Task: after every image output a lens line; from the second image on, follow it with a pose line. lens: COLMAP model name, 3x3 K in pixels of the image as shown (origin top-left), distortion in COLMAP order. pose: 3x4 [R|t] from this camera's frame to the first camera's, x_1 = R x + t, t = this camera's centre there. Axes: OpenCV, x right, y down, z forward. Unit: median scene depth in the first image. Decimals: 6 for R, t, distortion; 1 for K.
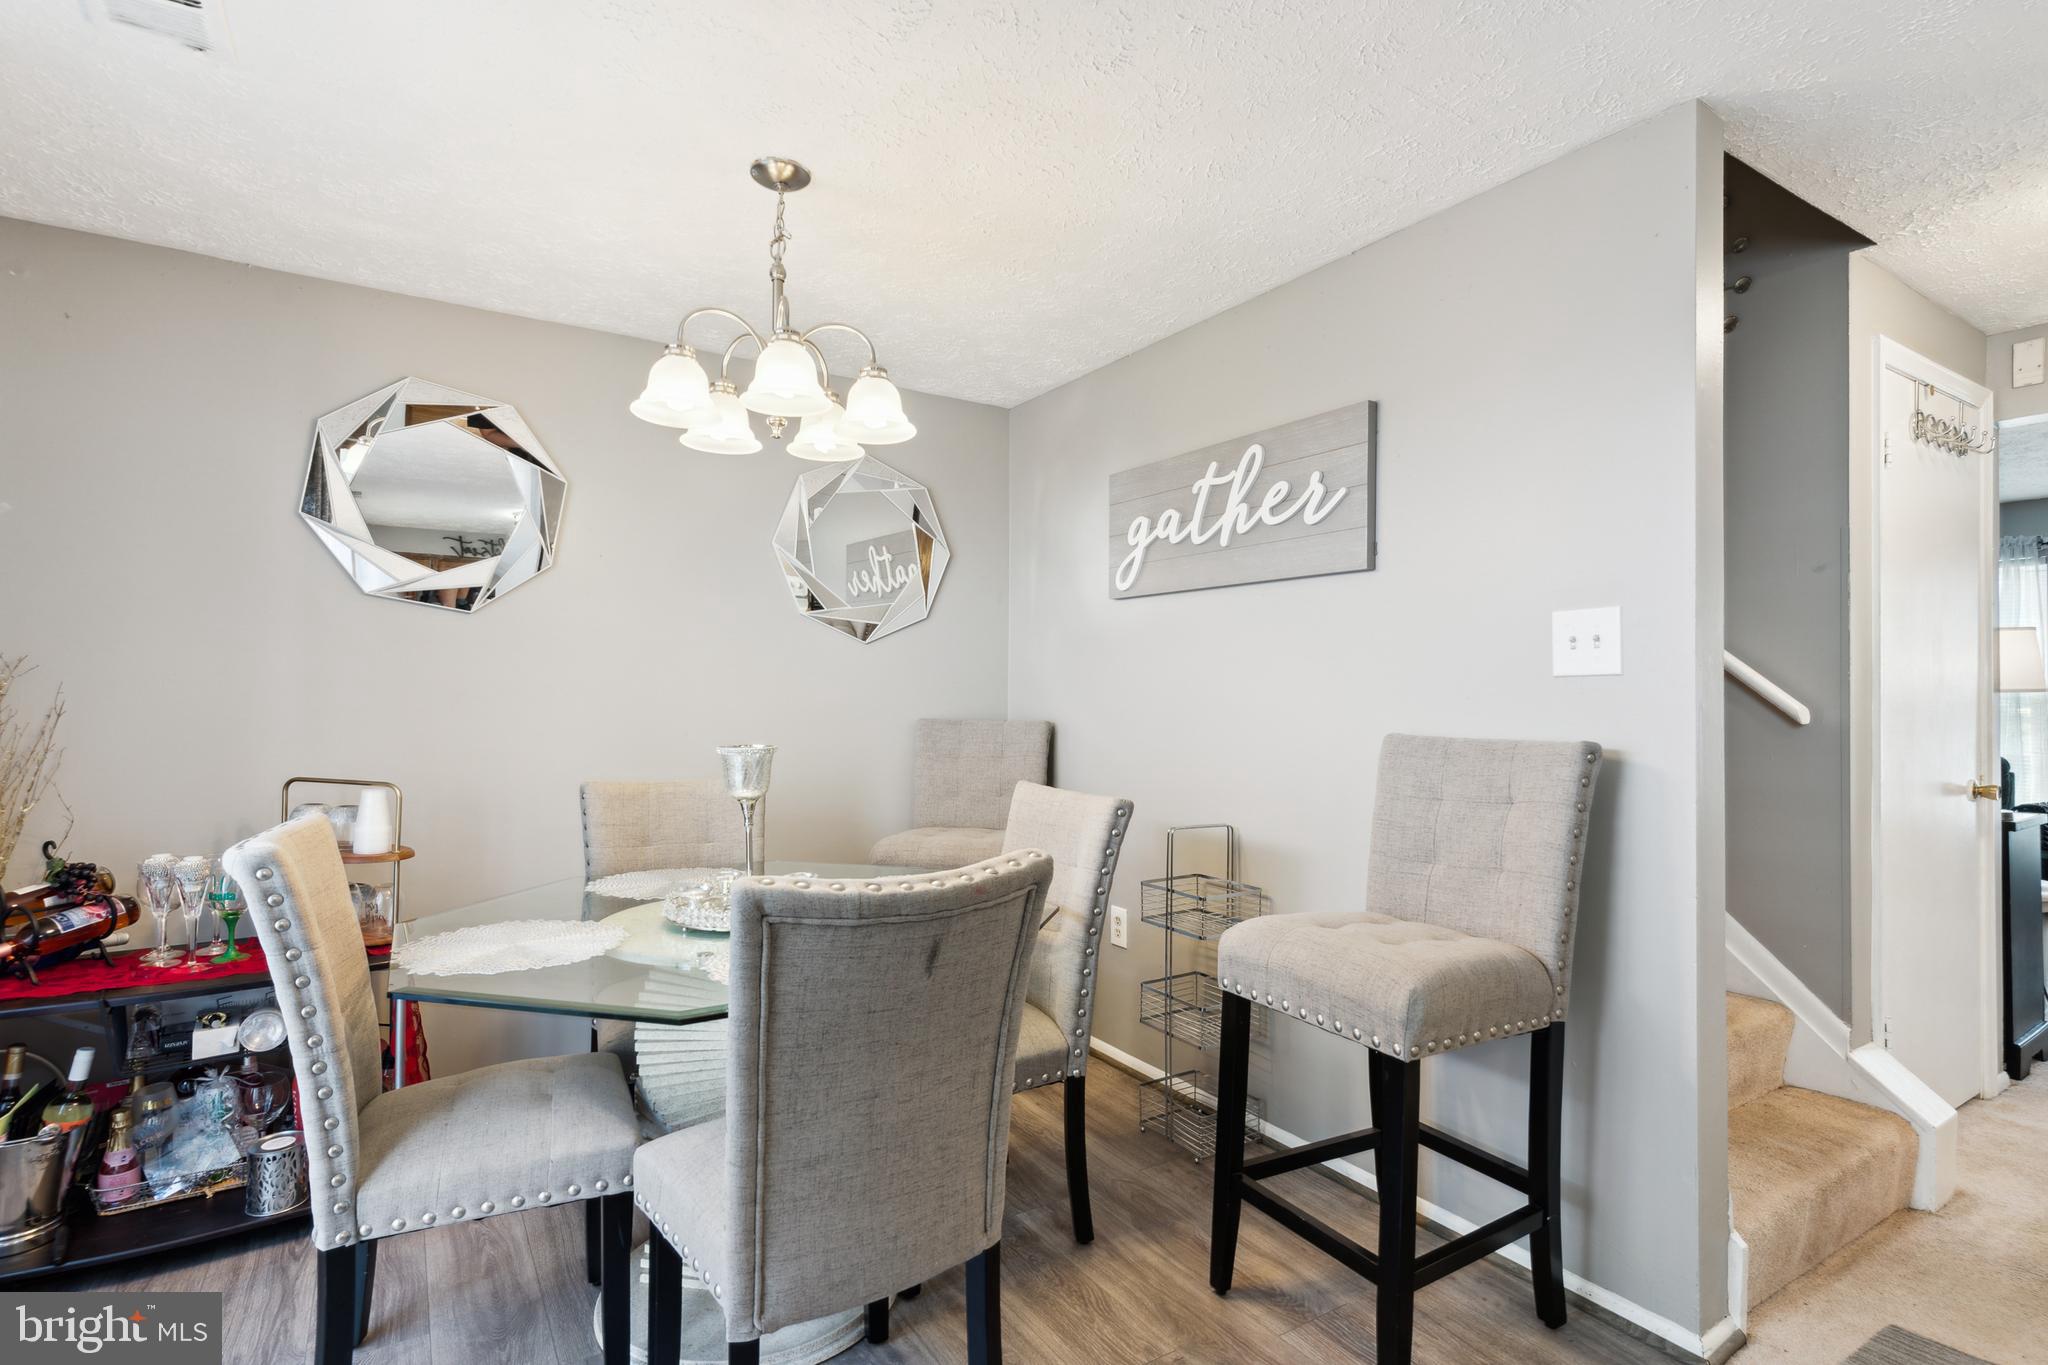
lens RADIAL K [[1003.0, 0, 1024.1], [0, 1003.0, 674.2], [0, 0, 1]] dist [0.001087, 0.001166]
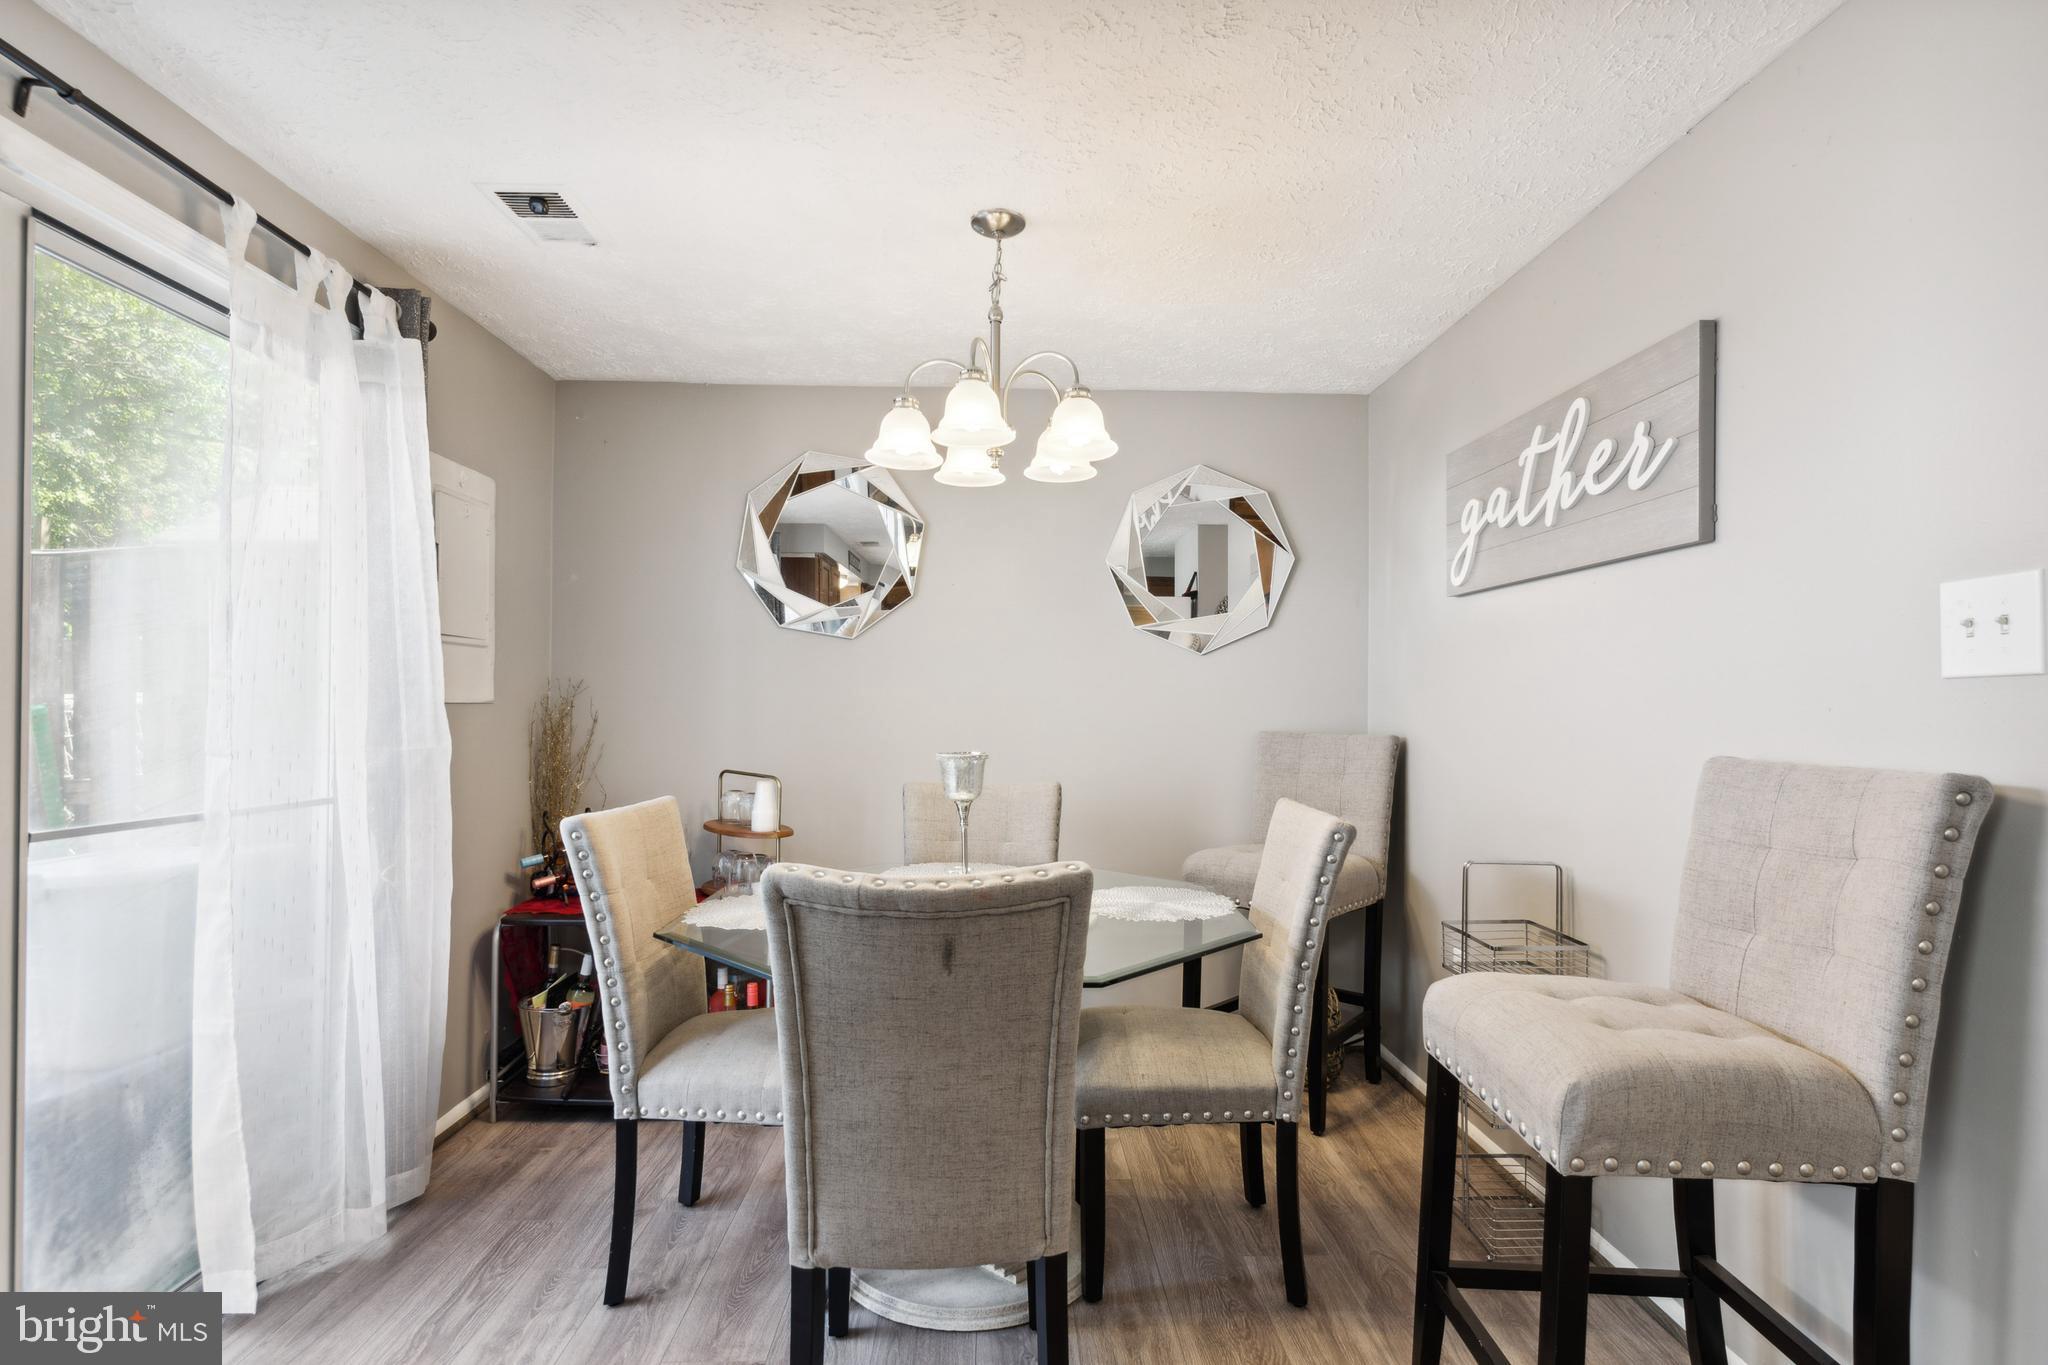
lens RADIAL K [[1006.2, 0, 1024.0], [0, 1006.2, 682.5], [0, 0, 1]] dist [0.000393, 0.001257]
pose [[0.857971, -0.012885, -0.513537, 0.346280], [0.011120, 0.999917, -0.006510, 0.002745], [0.513578, -0.000125, 0.858043, 0.090399]]
